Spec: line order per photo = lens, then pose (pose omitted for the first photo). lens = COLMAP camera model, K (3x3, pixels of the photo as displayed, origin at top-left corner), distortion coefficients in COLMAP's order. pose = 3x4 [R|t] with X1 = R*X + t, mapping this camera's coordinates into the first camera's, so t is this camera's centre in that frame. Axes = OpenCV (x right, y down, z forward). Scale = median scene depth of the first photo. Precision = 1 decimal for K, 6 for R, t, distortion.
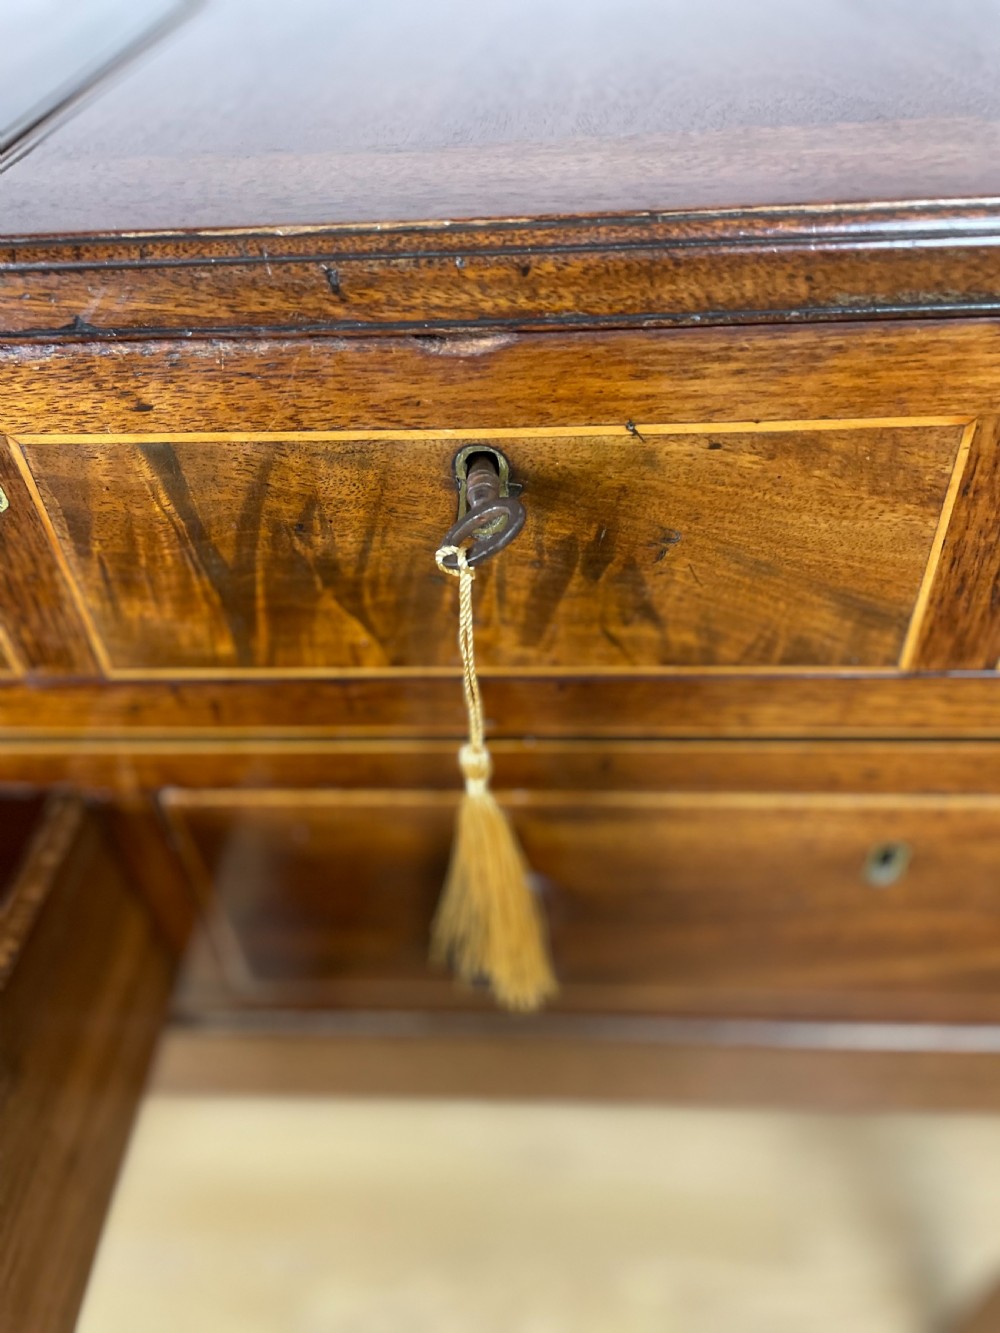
lens RADIAL K [[1040.3, 0, 500.9], [0, 1040.3, 658.3], [0, 0, 1]] dist [0.046660, 0.001161]
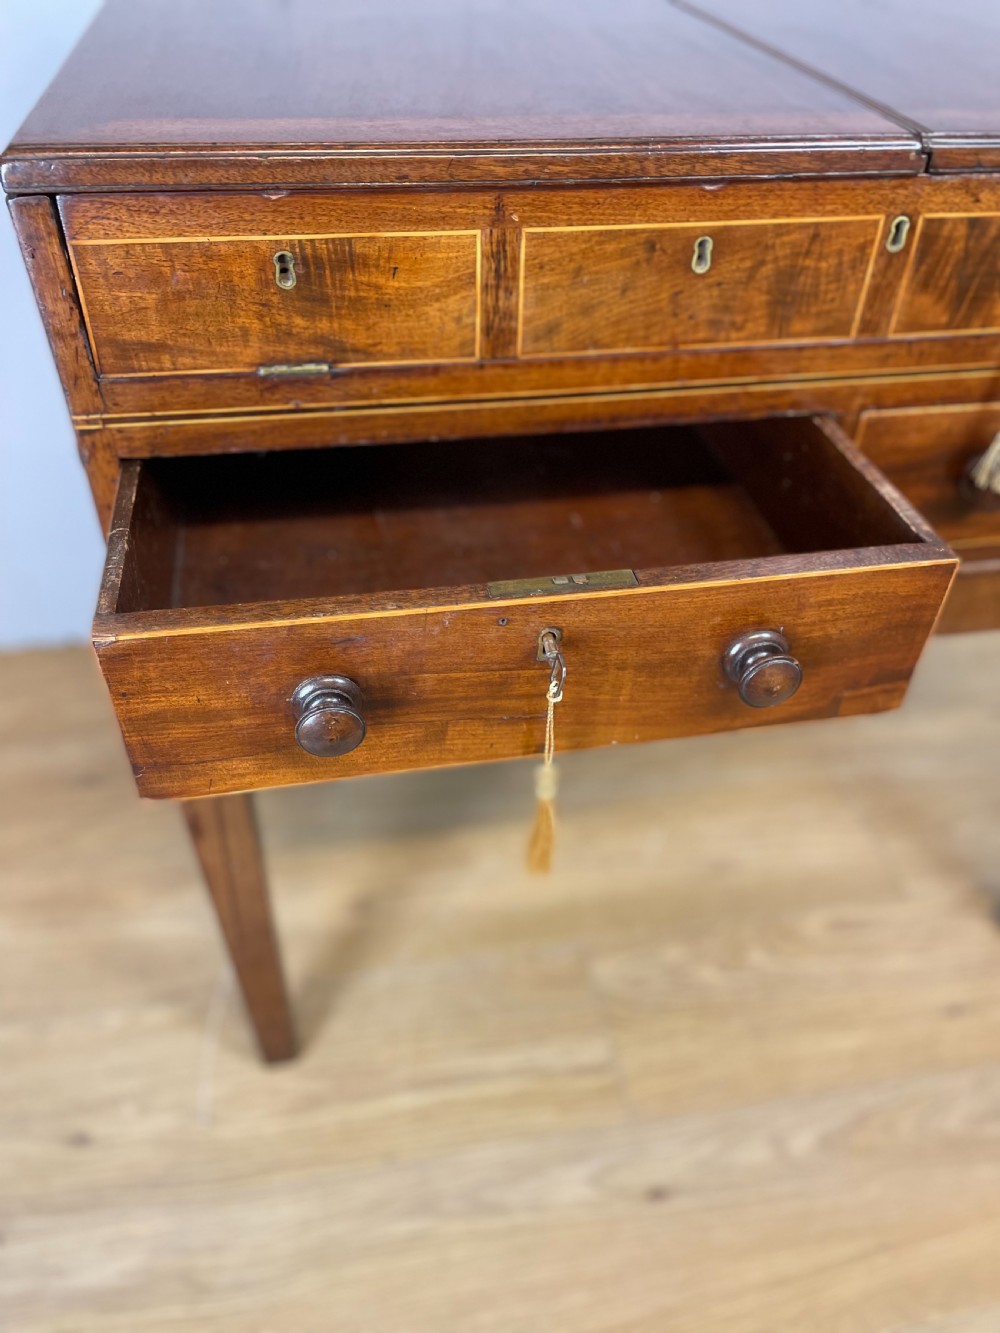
lens RADIAL K [[1018.2, 0, 502.4], [0, 1018.2, 663.0], [0, 0, 1]] dist [0.093179, -0.123862]
pose [[0.971157, -0.087430, 0.221834, -1.967145], [0.094101, 0.995369, -0.019662, 0.773041], [-0.219088, 0.039970, 0.974886, -1.113344]]
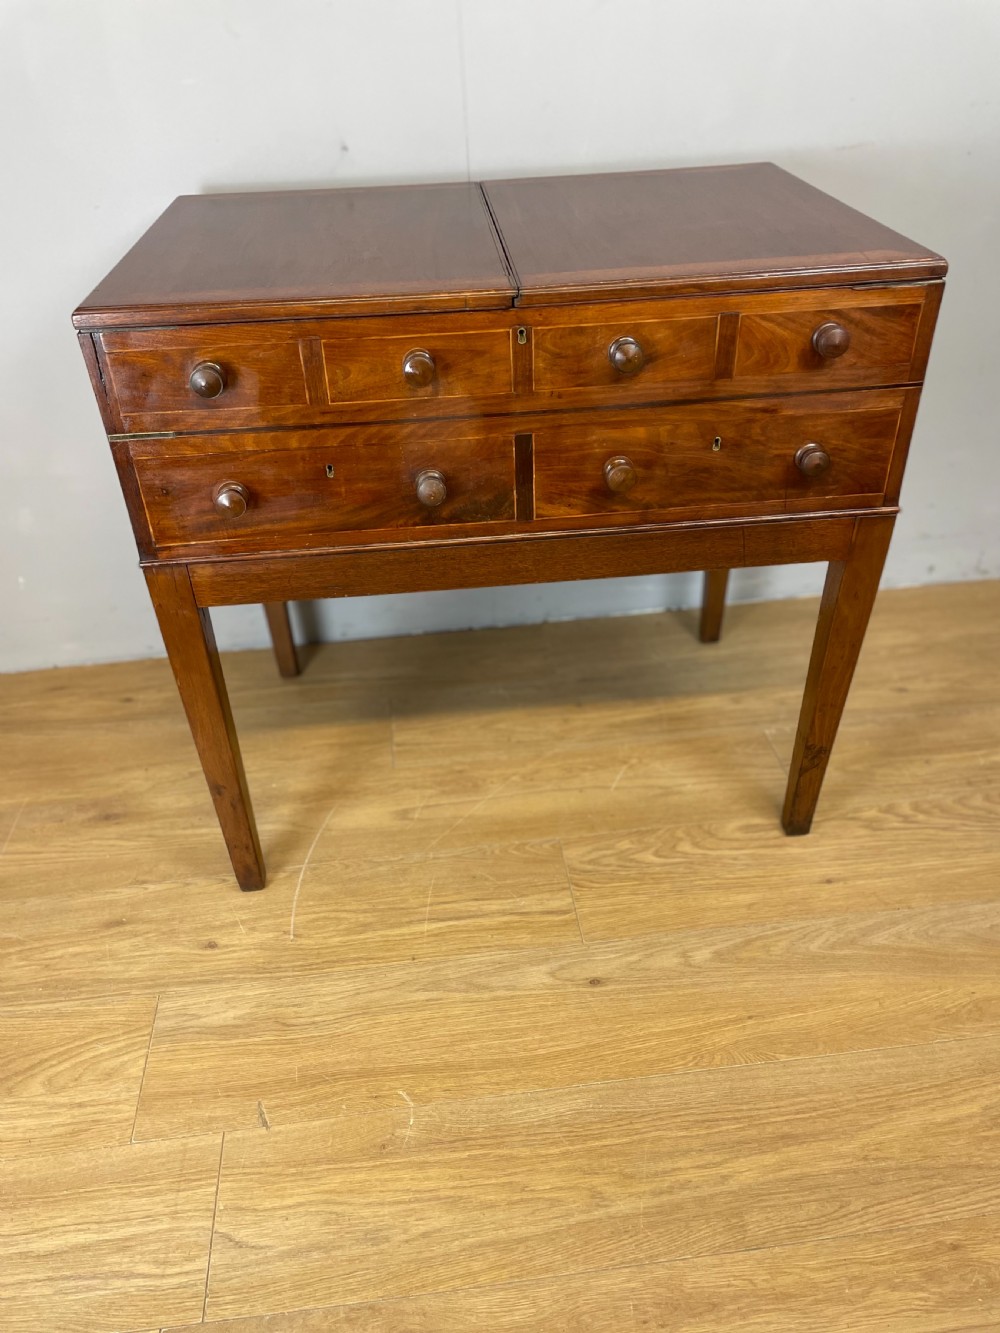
lens RADIAL K [[1018.2, 0, 491.6], [0, 1018.2, 656.1], [0, 0, 1]] dist [0.093179, -0.123862]
pose [[0.987702, -0.082326, 0.132917, -1.869238], [0.100202, 0.985911, -0.133939, 1.702442], [-0.120018, 0.145610, 0.982035, -3.110045]]
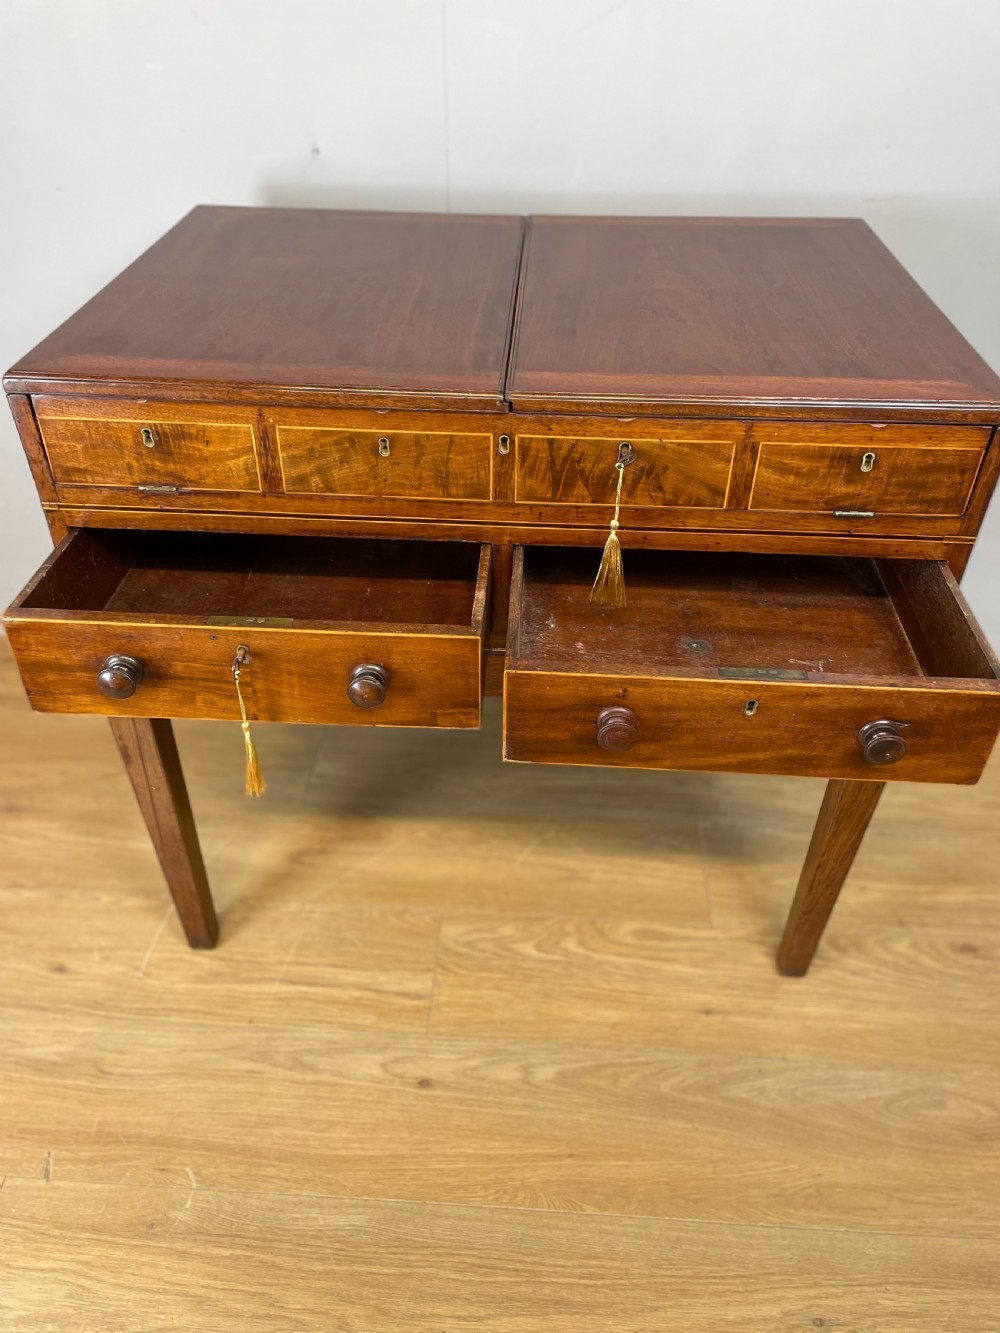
lens RADIAL K [[1018.2, 0, 498.3], [0, 1018.2, 664.7], [0, 0, 1]] dist [0.093179, -0.123862]
pose [[0.998173, 0.054088, 0.026942, -0.560919], [-0.051794, 0.995482, -0.079580, 0.994056], [-0.031124, 0.078039, 0.996464, -2.898723]]
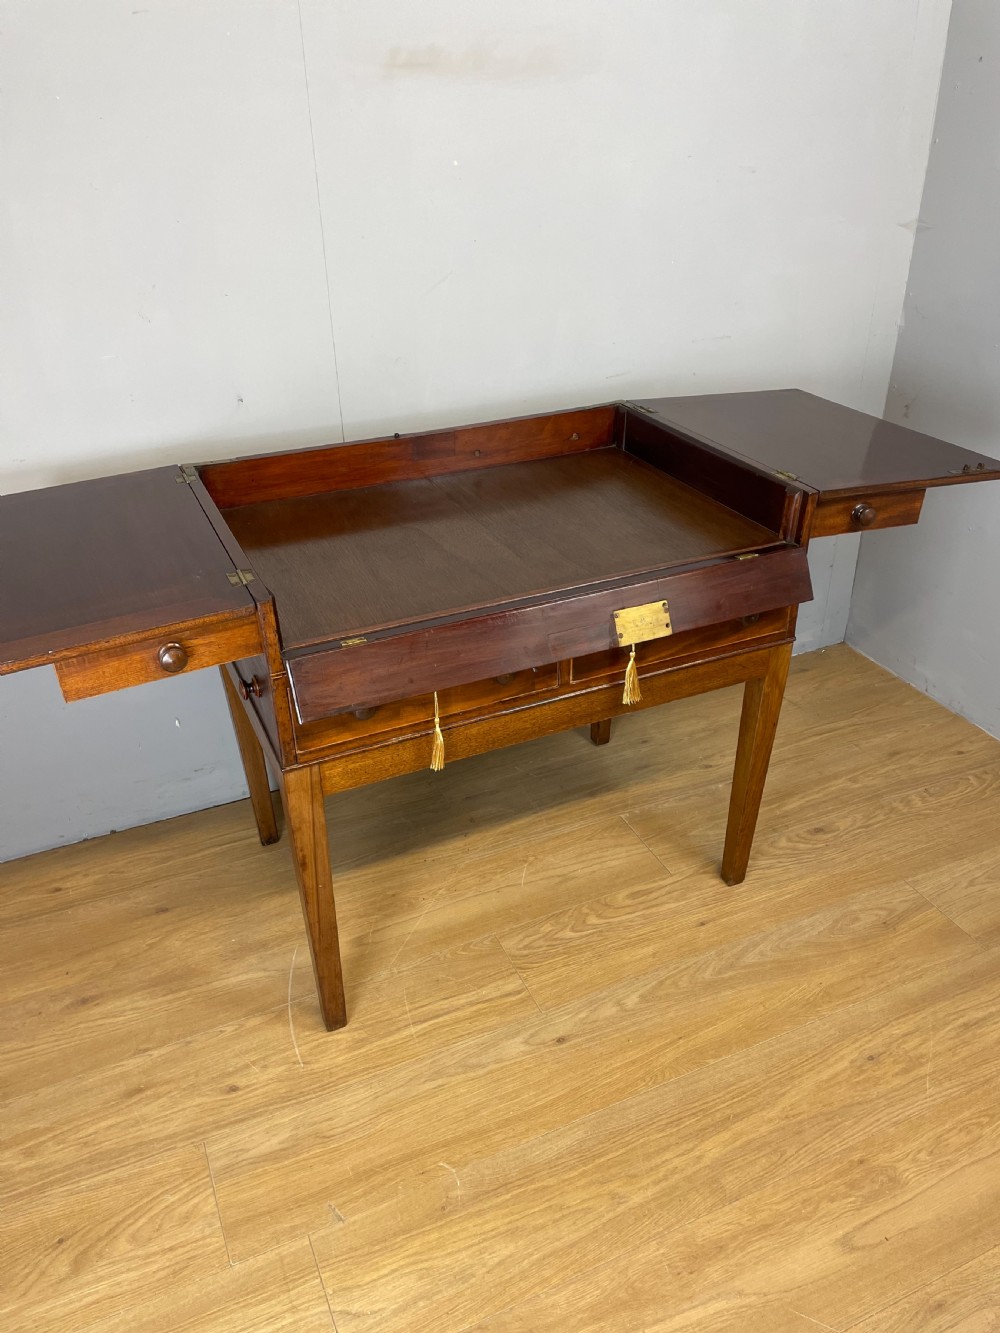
lens RADIAL K [[1018.2, 0, 500.9], [0, 1018.2, 659.3], [0, 0, 1]] dist [0.093179, -0.123862]
pose [[0.891007, -0.191430, 0.411656, -3.536801], [0.281228, 0.944560, -0.169460, 1.357980], [-0.356394, 0.266759, 0.895446, -4.348864]]
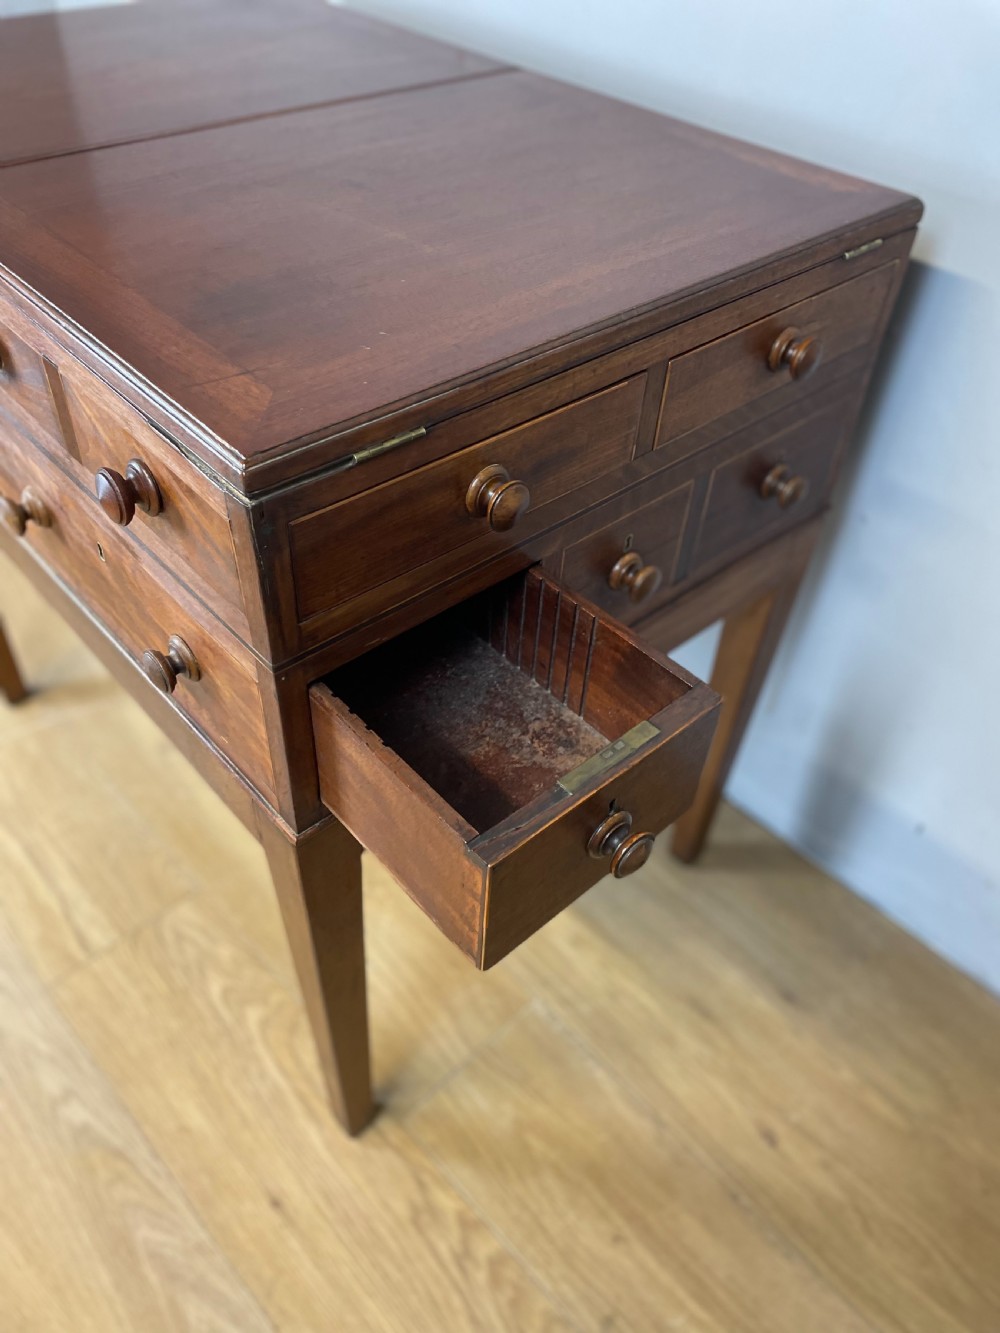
lens RADIAL K [[1018.2, 0, 506.7], [0, 1018.2, 660.0], [0, 0, 1]] dist [0.093179, -0.123862]
pose [[0.719019, 0.533511, -0.445397, 2.299037], [-0.527001, 0.836336, 0.151035, -0.660983], [0.453080, 0.126128, 0.882502, -0.687313]]
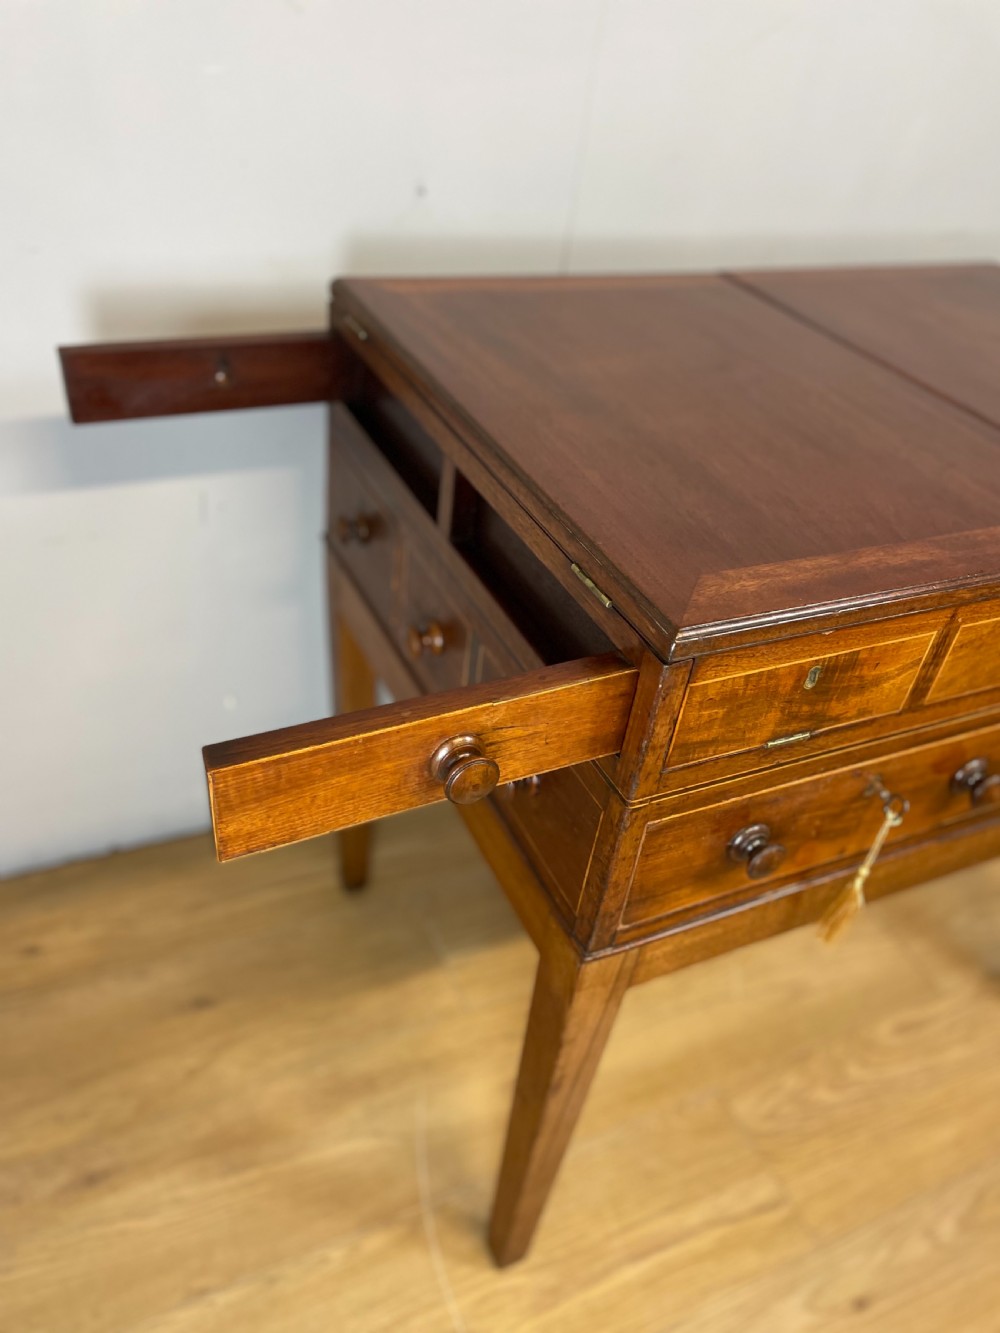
lens RADIAL K [[1018.2, 0, 499.2], [0, 1018.2, 664.7], [0, 0, 1]] dist [0.093179, -0.123862]
pose [[0.869586, -0.155913, 0.468521, -3.841807], [0.186772, 0.982204, -0.019798, -0.264862], [-0.457096, 0.104723, 0.883231, -0.958958]]
